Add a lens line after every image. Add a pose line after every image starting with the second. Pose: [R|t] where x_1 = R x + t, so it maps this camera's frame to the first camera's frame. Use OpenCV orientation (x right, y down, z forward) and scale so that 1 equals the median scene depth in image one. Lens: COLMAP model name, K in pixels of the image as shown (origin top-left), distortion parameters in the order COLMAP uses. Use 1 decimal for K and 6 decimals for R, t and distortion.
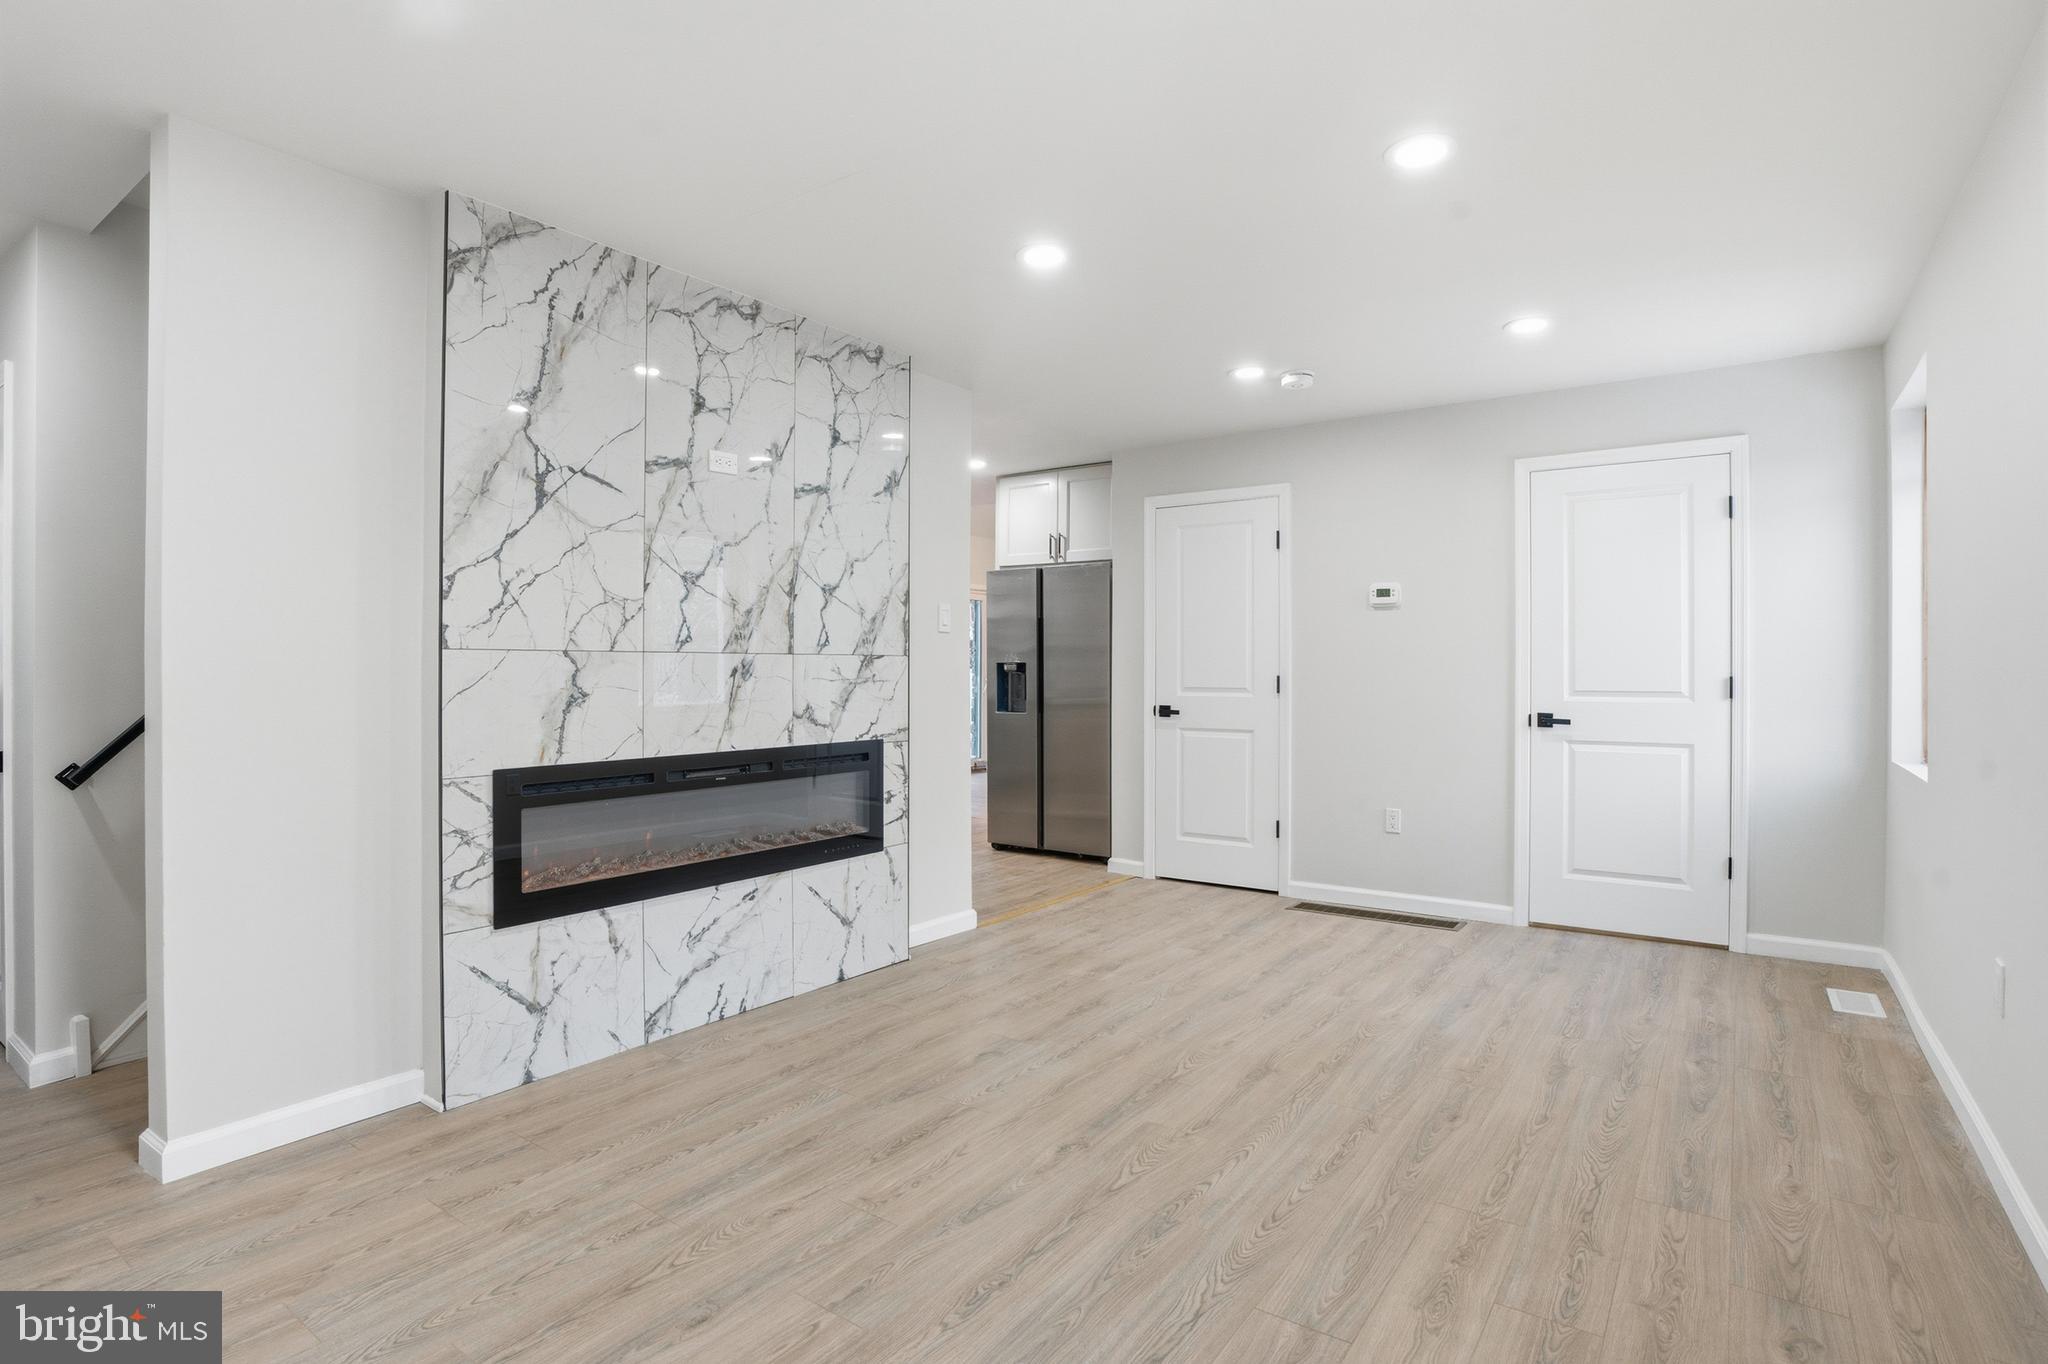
lens RADIAL K [[1028.6, 0, 1007.9], [0, 1028.6, 669.0], [0, 0, 1]] dist [-0.064008, 0.025501]
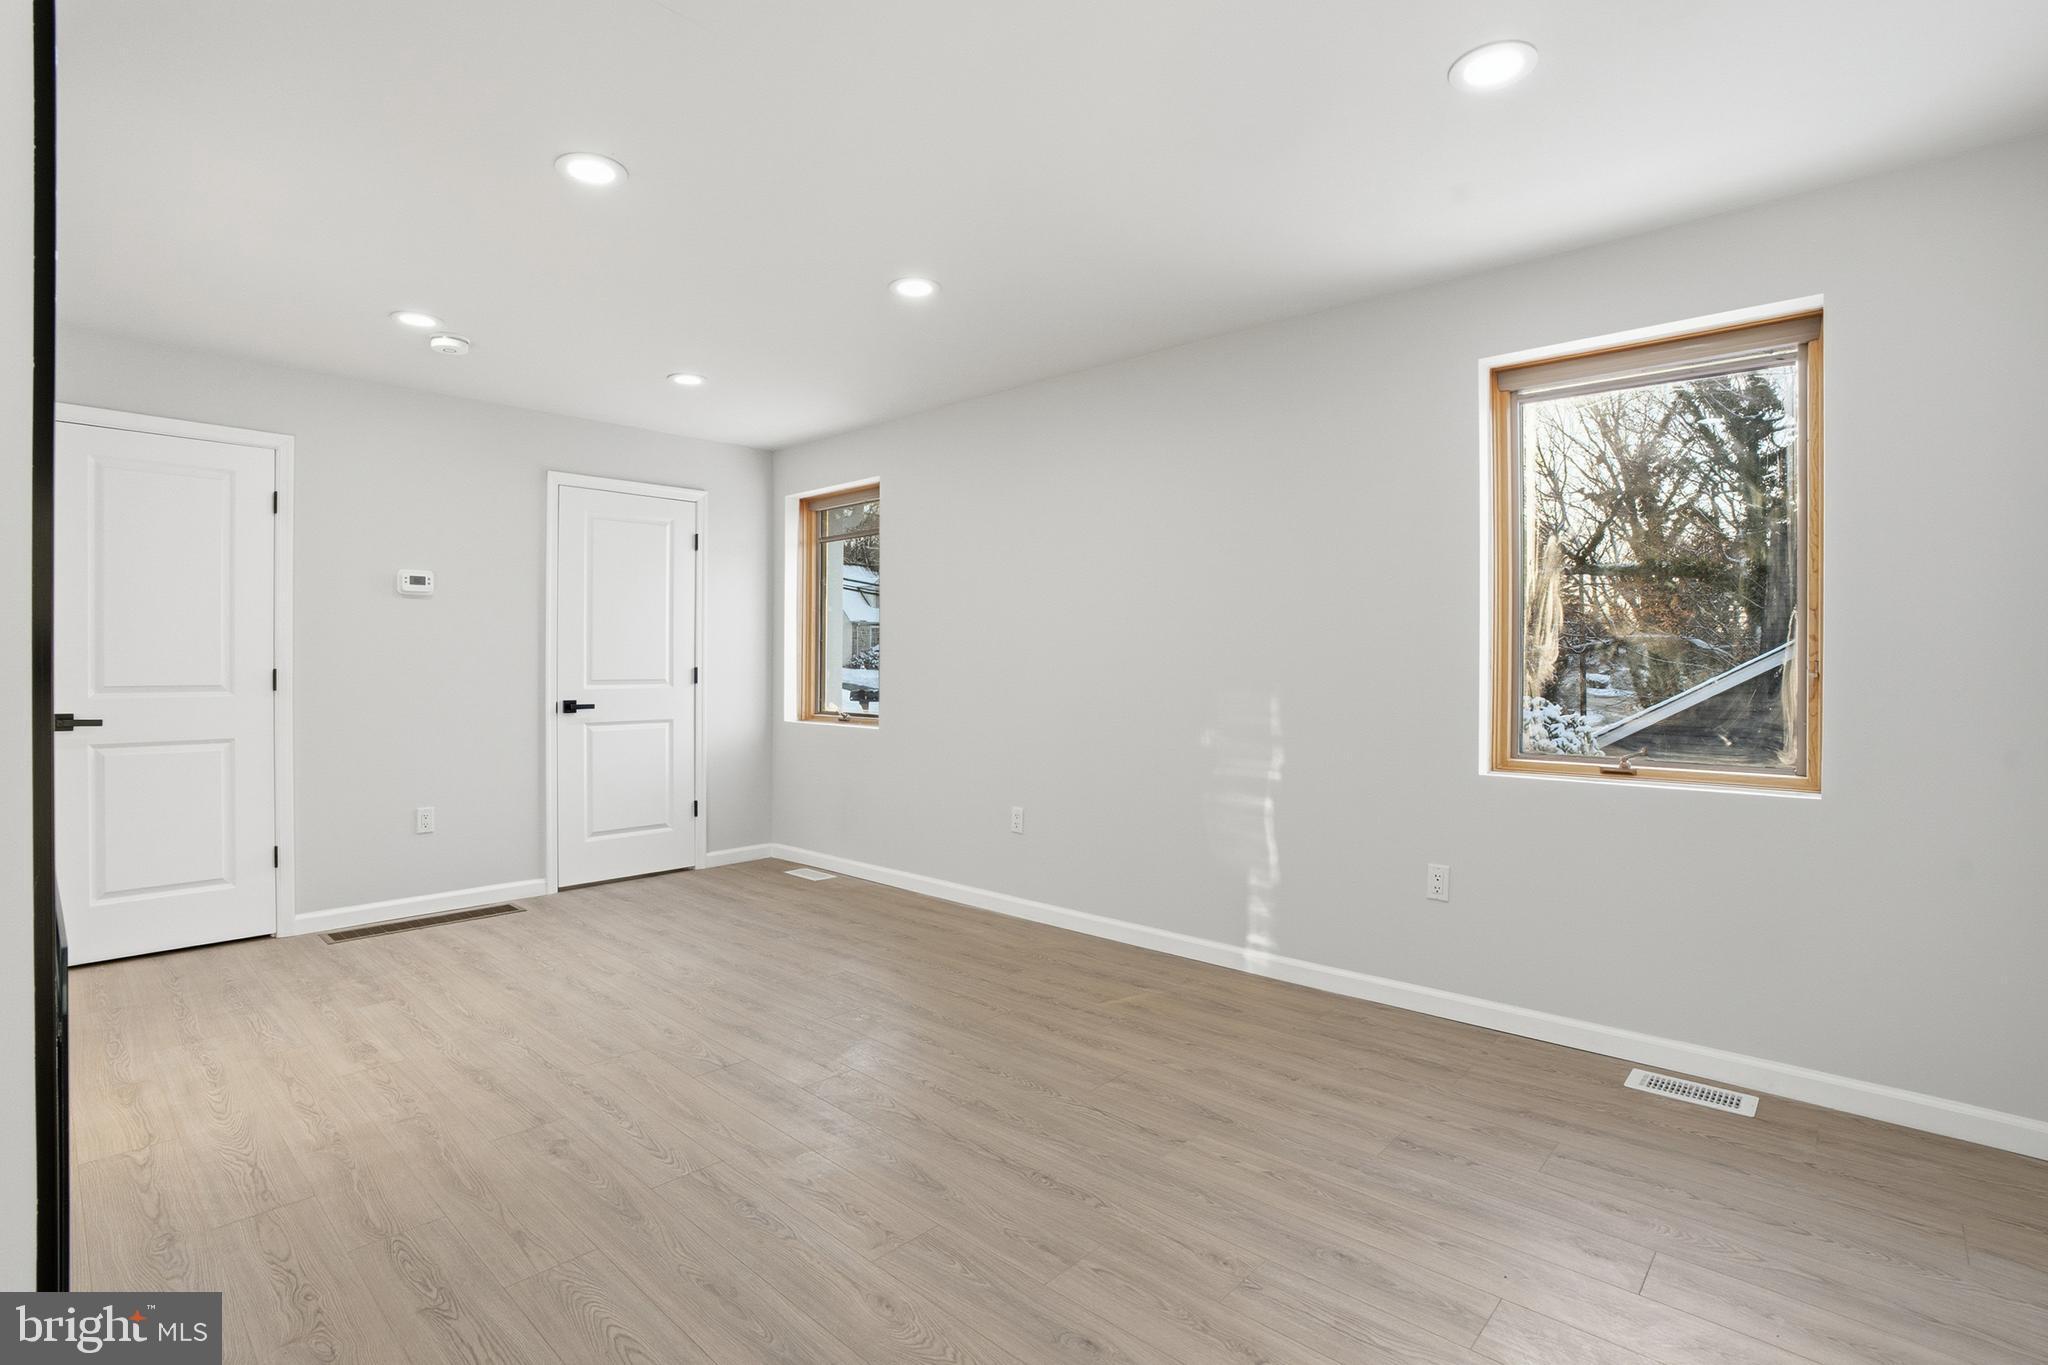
lens RADIAL K [[971.7, 0, 1012.5], [0, 971.7, 658.6], [0, 0, 1]] dist [-0.074422, 0.025243]
pose [[0.118654, 0.003446, 0.992930, -0.638888], [-0.001699, 0.999993, -0.003268, -0.000623], [-0.992934, -0.001300, 0.118659, 0.511116]]
